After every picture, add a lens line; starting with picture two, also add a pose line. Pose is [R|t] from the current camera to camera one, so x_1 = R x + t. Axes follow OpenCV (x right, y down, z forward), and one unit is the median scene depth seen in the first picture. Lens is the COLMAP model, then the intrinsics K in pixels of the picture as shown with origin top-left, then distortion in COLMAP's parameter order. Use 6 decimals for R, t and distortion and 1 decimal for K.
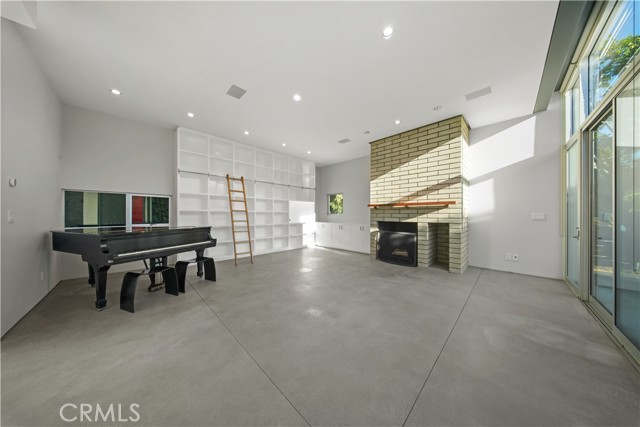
lens RADIAL K [[189.2, 0, 319.0], [0, 189.2, 215.0], [0, 0, 1]] dist [-0.003509, -0.000671]
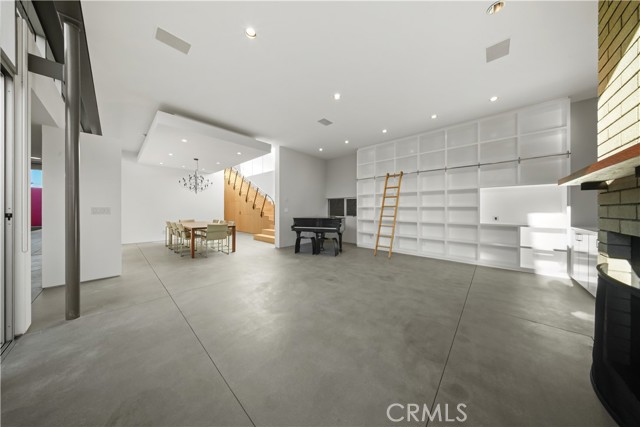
lens RADIAL K [[189.2, 0, 321.3], [0, 189.2, 210.2], [0, 0, 1]] dist [-0.003509, -0.000671]
pose [[0.037956, -0.003042, -0.999275, 0.595865], [-0.006244, 0.999975, -0.003282, 0.005585], [0.999260, 0.006364, 0.037936, 0.573805]]
